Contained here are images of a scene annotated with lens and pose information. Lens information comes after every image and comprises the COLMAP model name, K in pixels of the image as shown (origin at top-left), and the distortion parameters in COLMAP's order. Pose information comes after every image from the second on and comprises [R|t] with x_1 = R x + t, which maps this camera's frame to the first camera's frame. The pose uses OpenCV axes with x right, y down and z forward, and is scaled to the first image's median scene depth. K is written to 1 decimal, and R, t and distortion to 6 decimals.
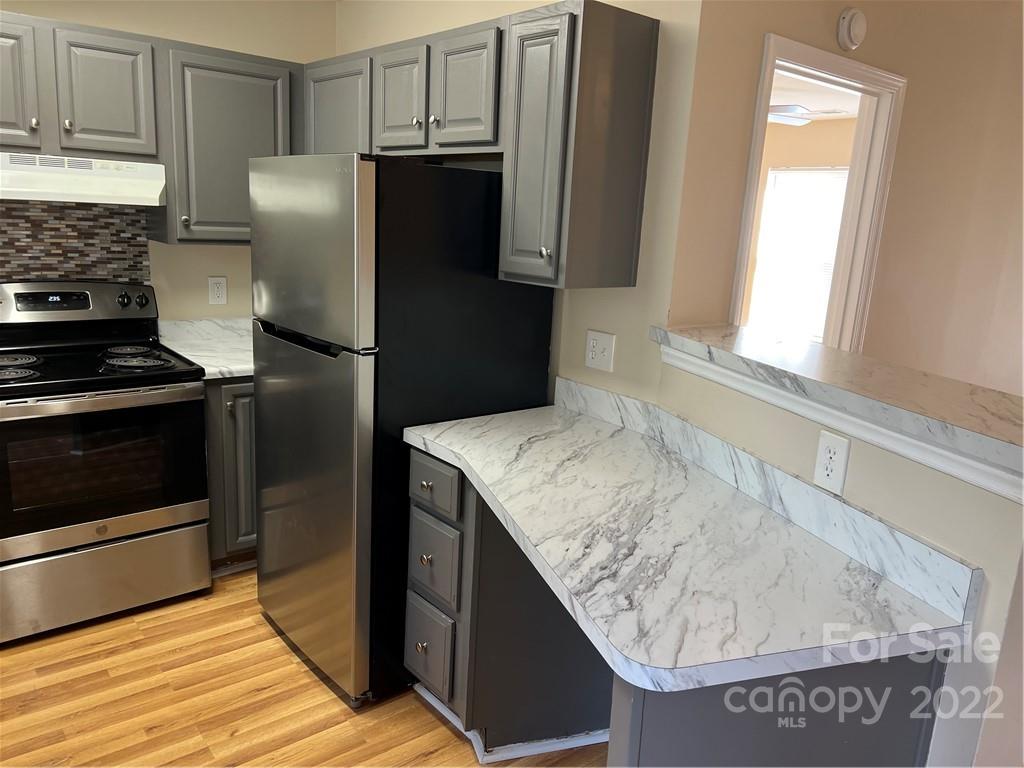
lens RADIAL K [[776.6, 0, 512.0], [0, 776.6, 384.0], [0, 0, 1]] dist [0.084750, -0.100685]
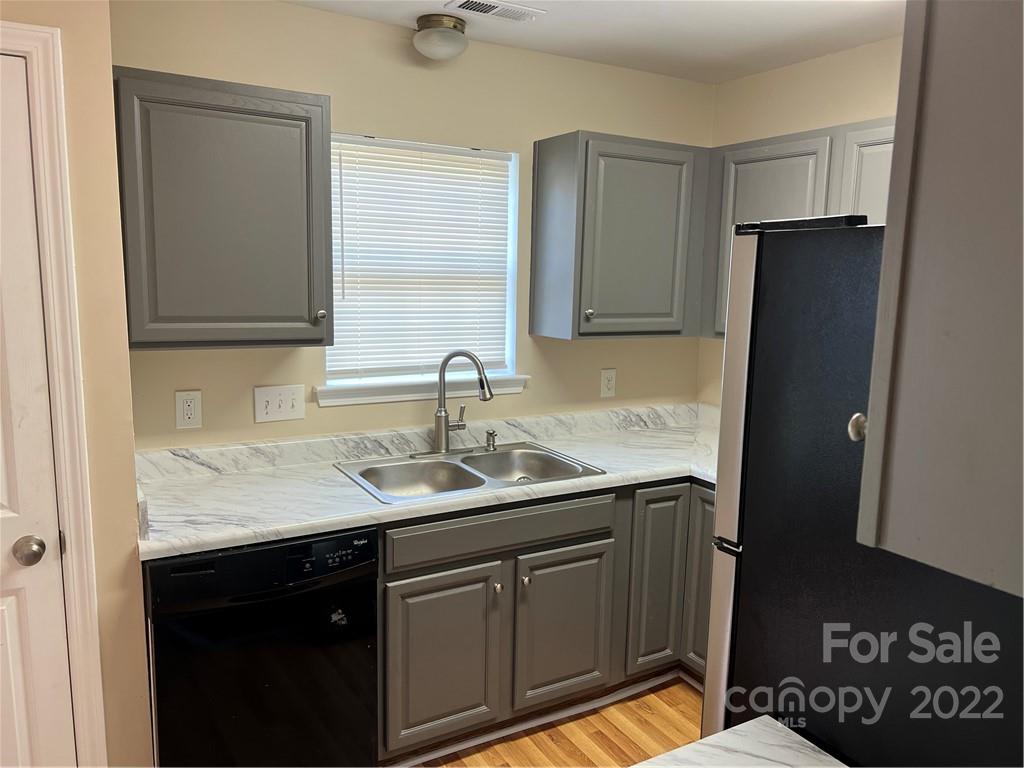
lens RADIAL K [[776.6, 0, 512.0], [0, 776.6, 384.0], [0, 0, 1]] dist [0.084750, -0.100685]
pose [[-0.163464, 0.084039, -0.982963, 0.338829], [-0.244593, 0.961805, 0.122905, -0.155605], [0.955748, 0.260517, -0.136665, 0.709198]]
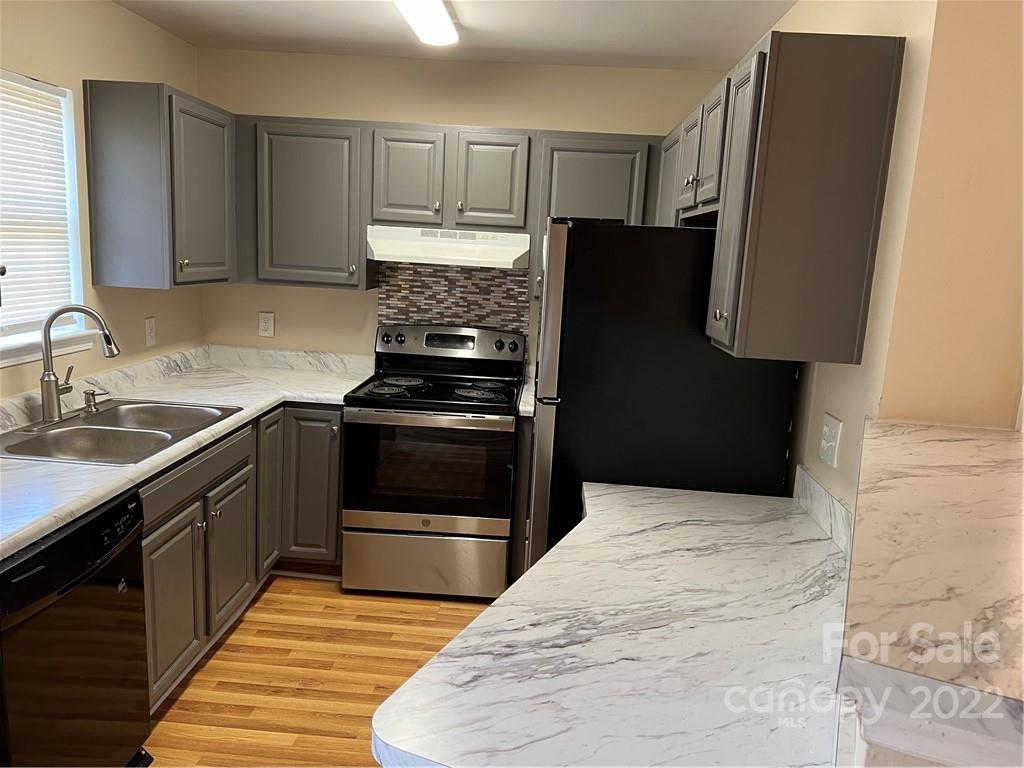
lens RADIAL K [[776.6, 0, 512.0], [0, 776.6, 384.0], [0, 0, 1]] dist [0.084750, -0.100685]
pose [[0.730238, 0.104247, -0.675192, 0.384426], [-0.160757, 0.986759, -0.021511, -0.027091], [0.664010, 0.124251, 0.737328, 0.152411]]
